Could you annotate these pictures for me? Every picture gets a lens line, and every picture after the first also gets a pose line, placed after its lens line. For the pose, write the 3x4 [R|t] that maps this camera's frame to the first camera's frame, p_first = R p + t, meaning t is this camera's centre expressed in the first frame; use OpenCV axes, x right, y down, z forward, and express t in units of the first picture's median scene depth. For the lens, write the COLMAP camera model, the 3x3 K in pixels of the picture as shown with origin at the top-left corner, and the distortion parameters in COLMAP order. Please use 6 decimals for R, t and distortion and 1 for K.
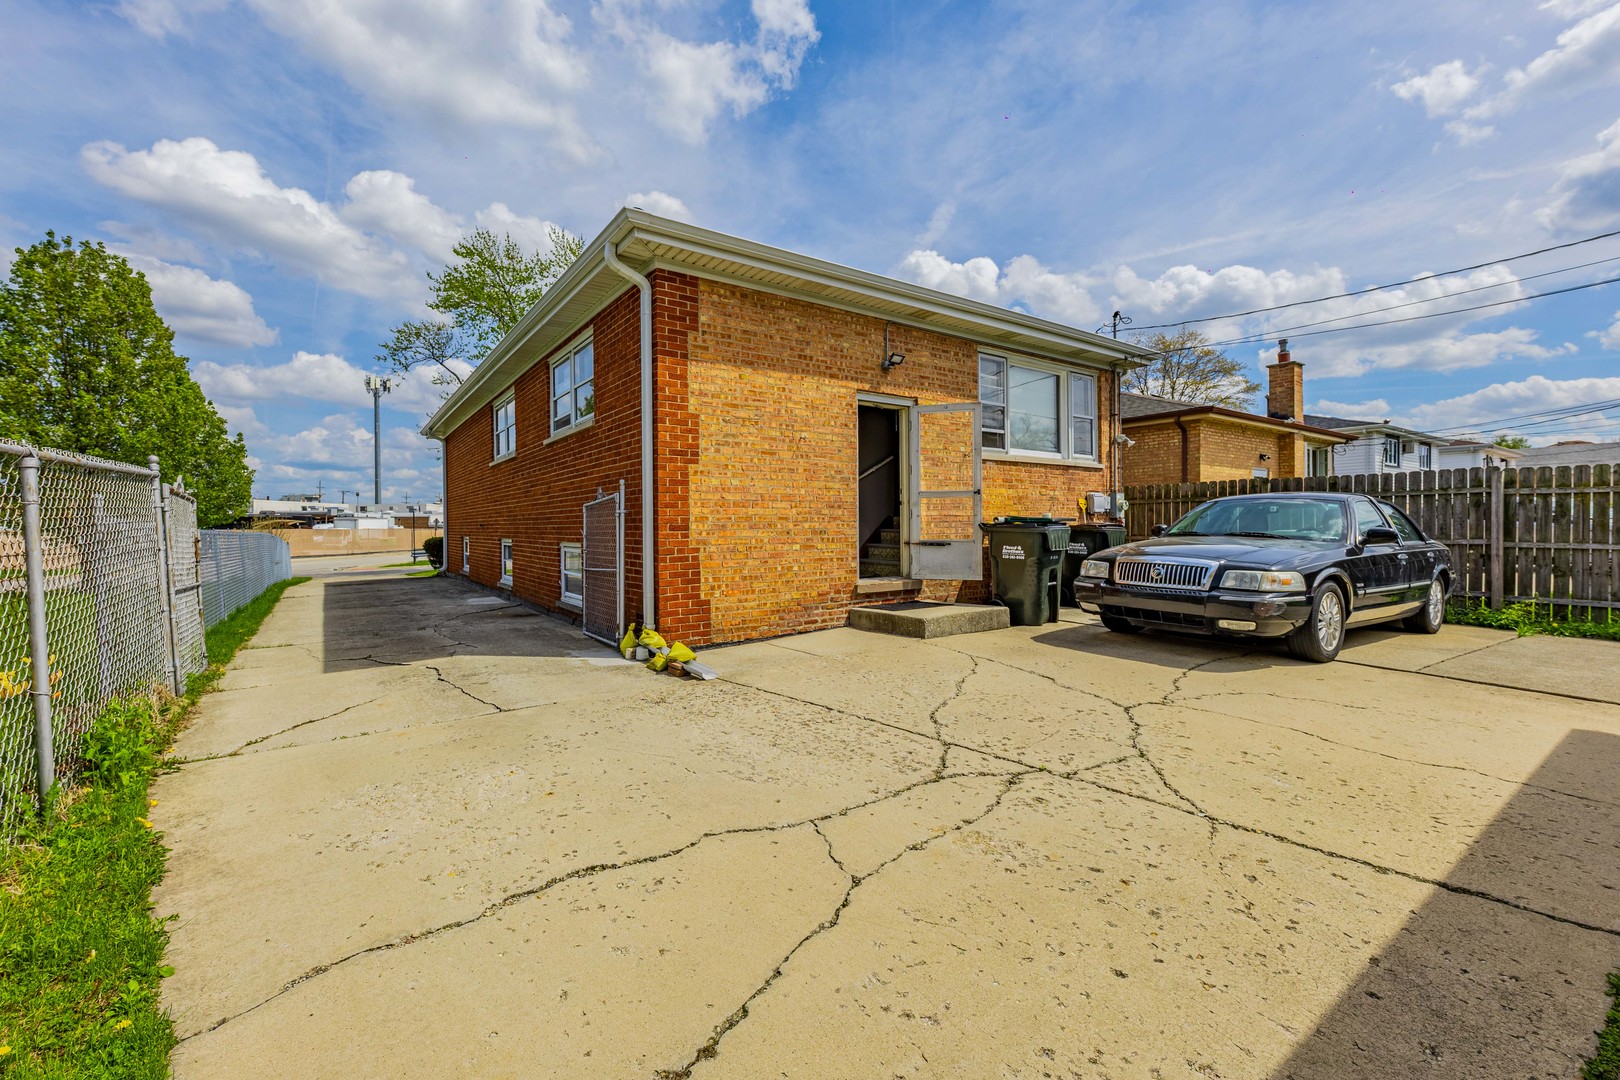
lens RADIAL K [[668.9, 0, 814.7], [0, 668.9, 515.4], [0, 0, 1]] dist [0.002258, 0.000224]
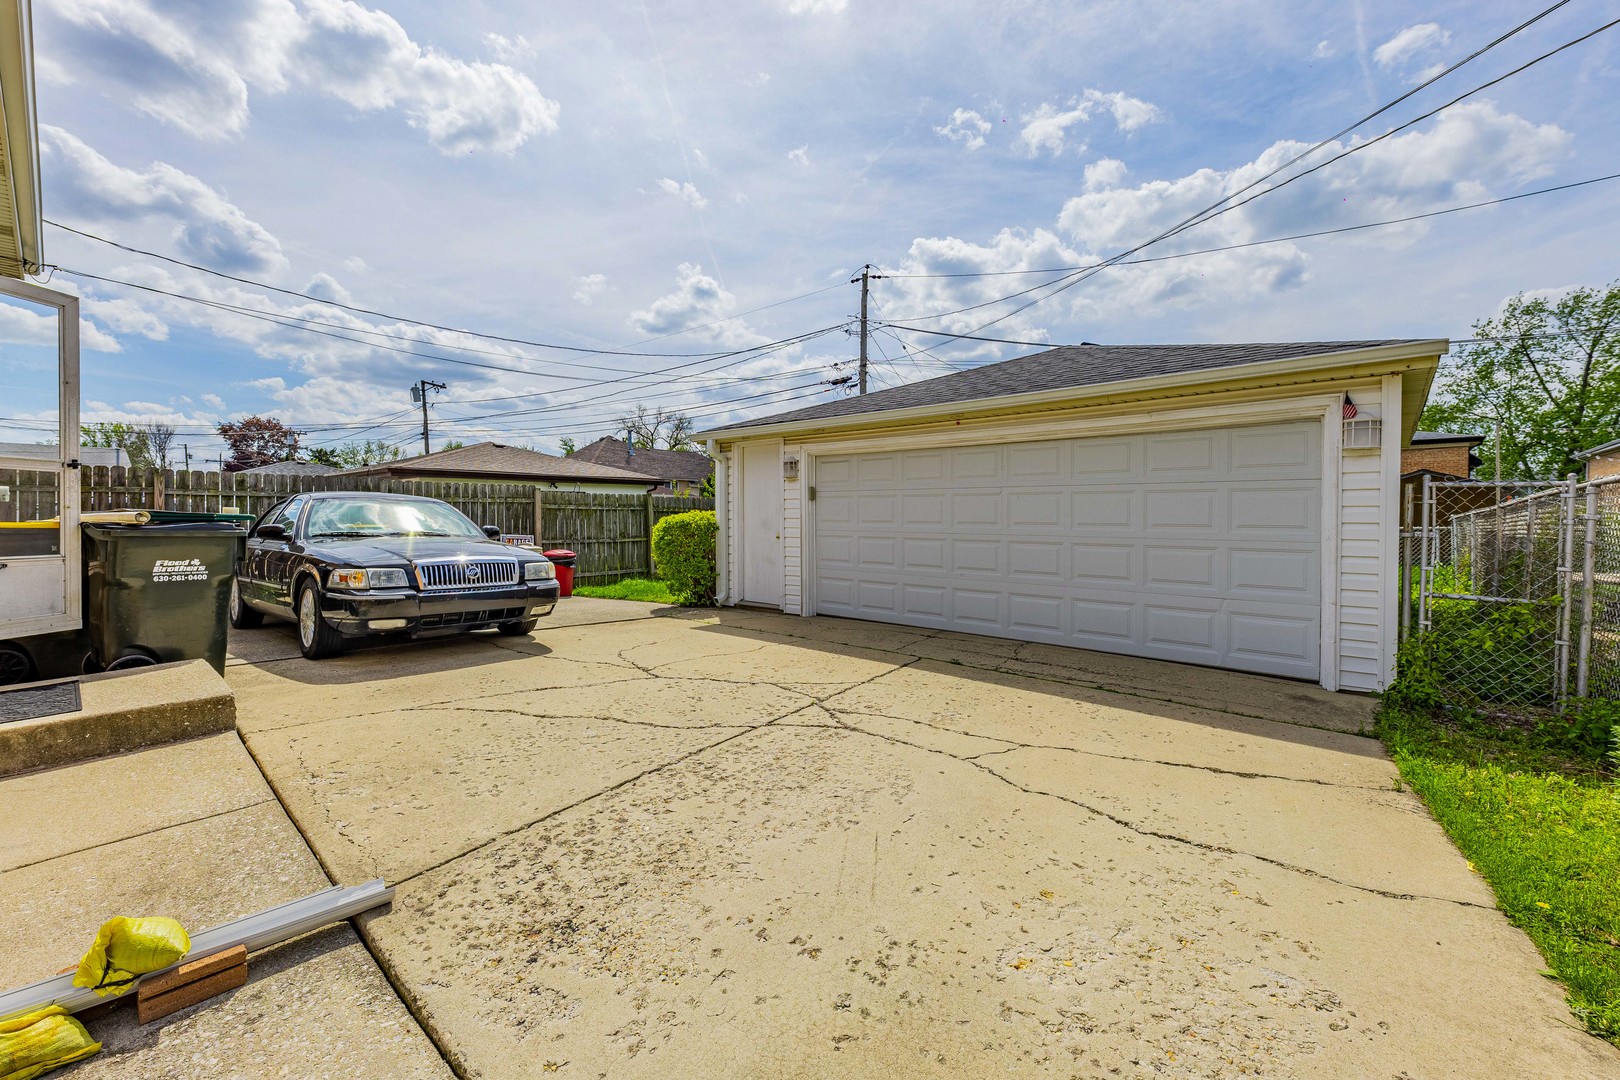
lens RADIAL K [[668.9, 0, 814.7], [0, 668.9, 515.4], [0, 0, 1]] dist [0.002258, 0.000224]
pose [[-0.237837, 0.013810, 0.971207, -0.856604], [-0.010000, 0.999811, -0.016666, 0.021627], [-0.971254, -0.013675, -0.237654, 1.169013]]
